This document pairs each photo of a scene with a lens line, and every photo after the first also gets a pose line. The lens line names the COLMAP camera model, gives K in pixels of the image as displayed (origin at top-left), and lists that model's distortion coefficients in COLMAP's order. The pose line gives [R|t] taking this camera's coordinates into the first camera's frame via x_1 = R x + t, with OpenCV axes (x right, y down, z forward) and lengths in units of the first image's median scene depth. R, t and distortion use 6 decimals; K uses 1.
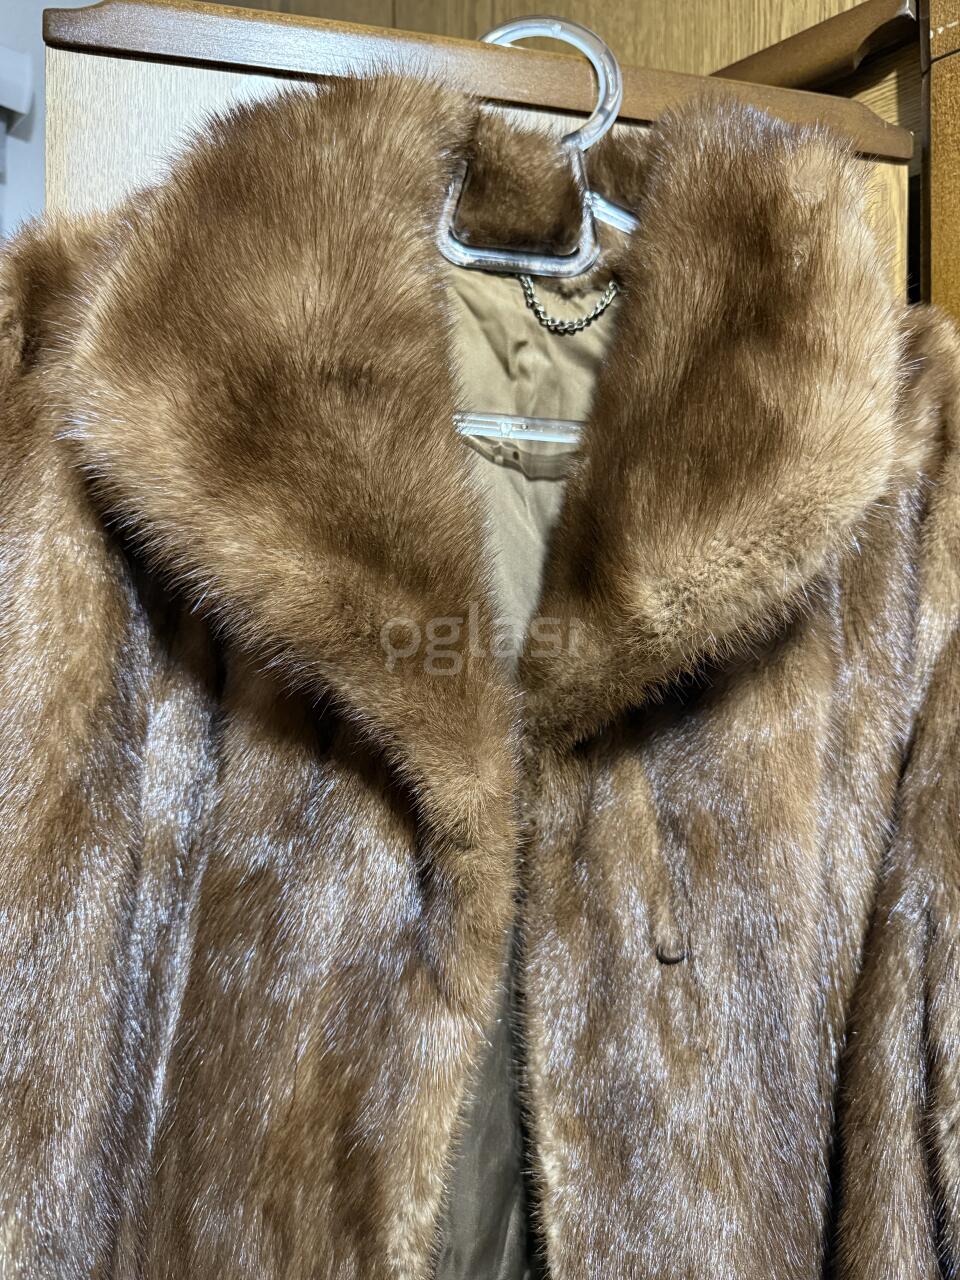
lens RADIAL K [[879.0, 0, 474.2], [0, 879.0, 642.1], [0, 0, 1]] dist [0.141789, -0.245035]
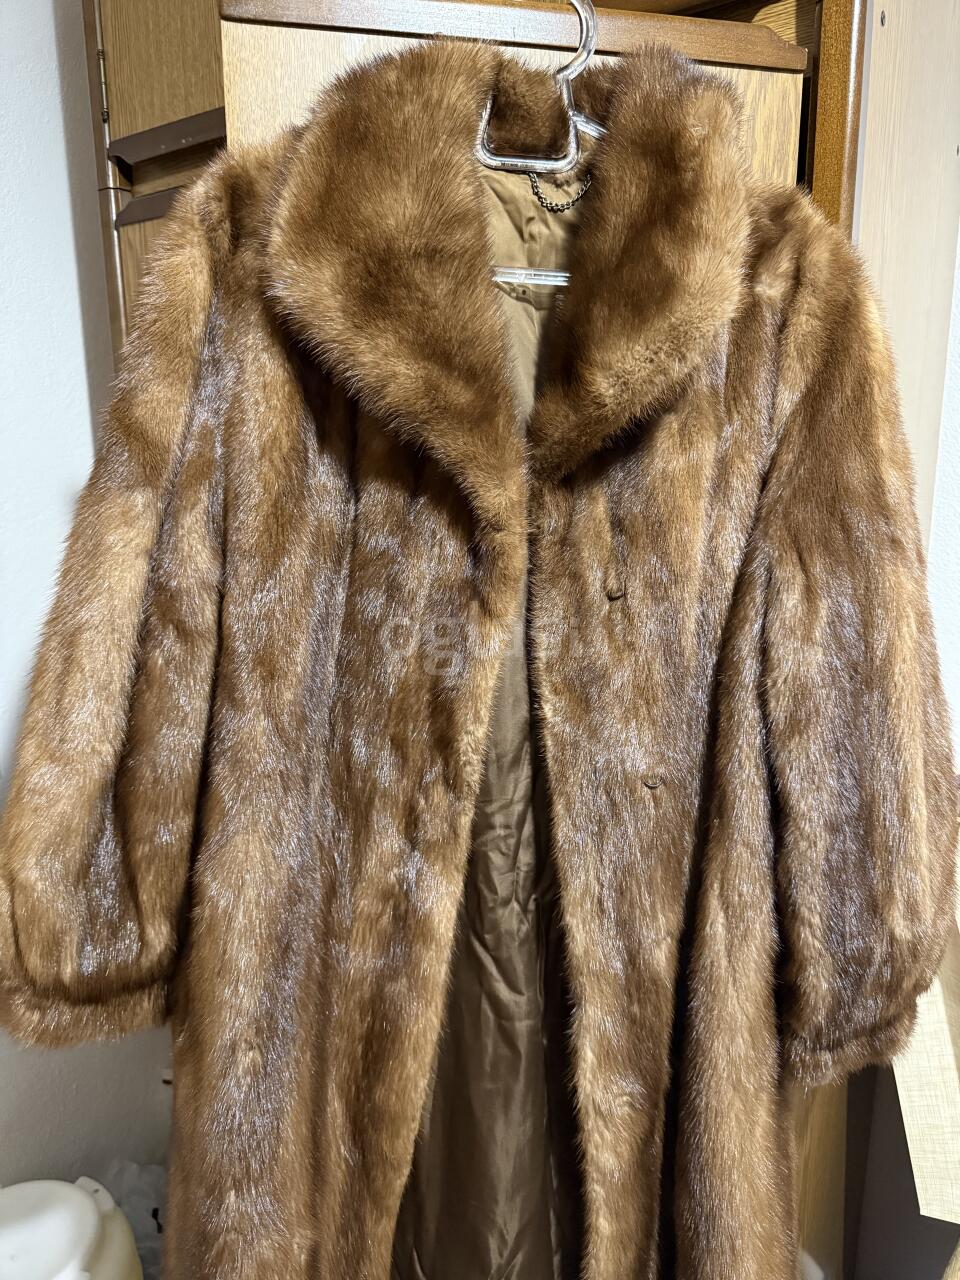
lens RADIAL K [[879.0, 0, 474.2], [0, 879.0, 642.1], [0, 0, 1]] dist [0.141789, -0.245035]
pose [[0.999283, -0.012129, -0.035867, 0.001411], [0.018843, 0.980972, 0.193233, 0.098736], [0.032841, -0.193770, 0.980497, -0.760226]]
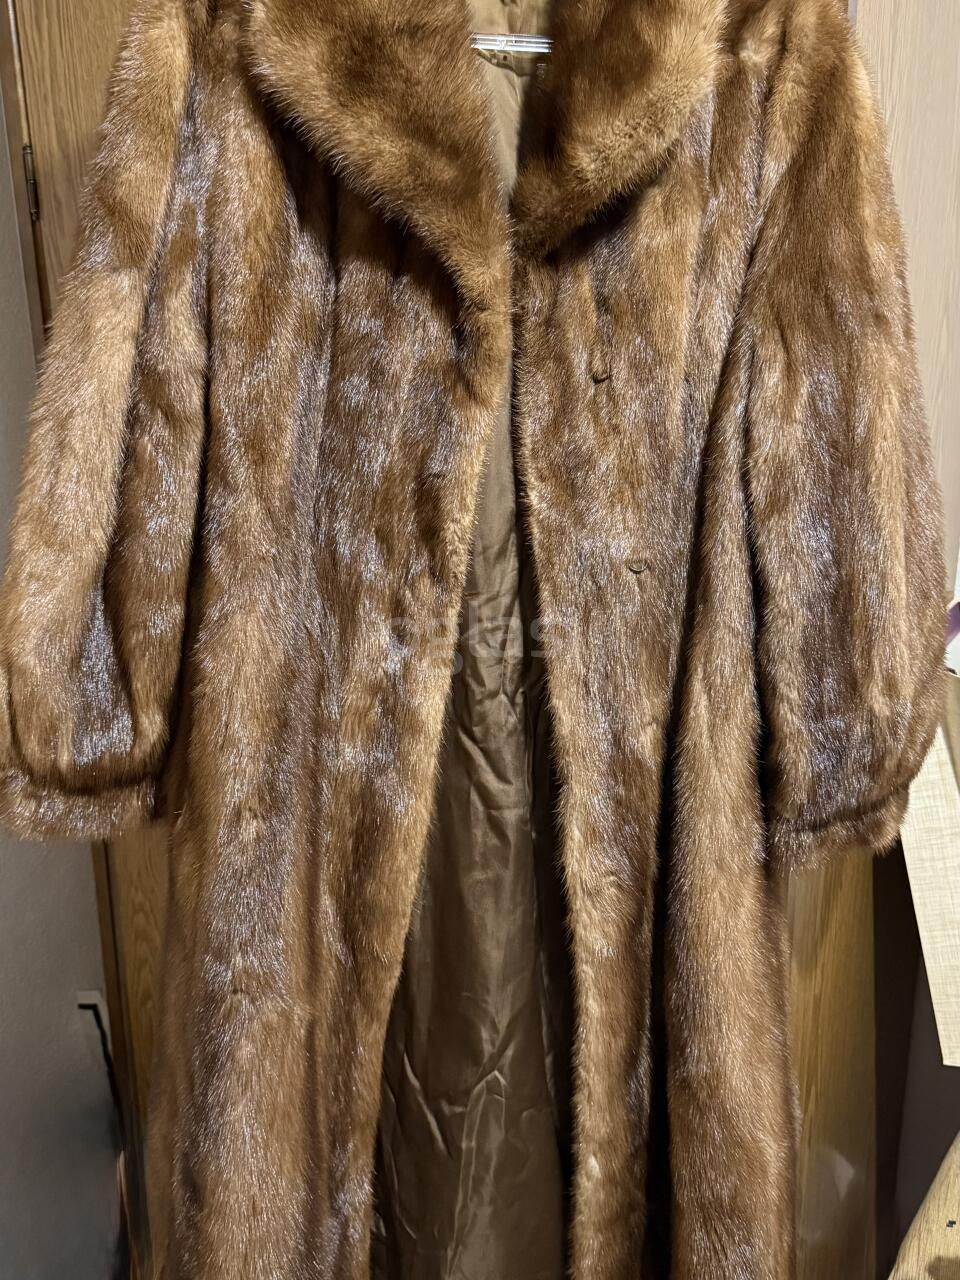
lens RADIAL K [[1291.5, 0, 471.9], [0, 1291.5, 643.7], [0, 0, 1]] dist [0.179264, -0.382648]
pose [[0.999616, -0.025455, -0.010991, -0.019761], [0.027575, 0.954038, 0.298413, 0.078777], [0.002889, -0.298602, 0.954373, -1.640450]]
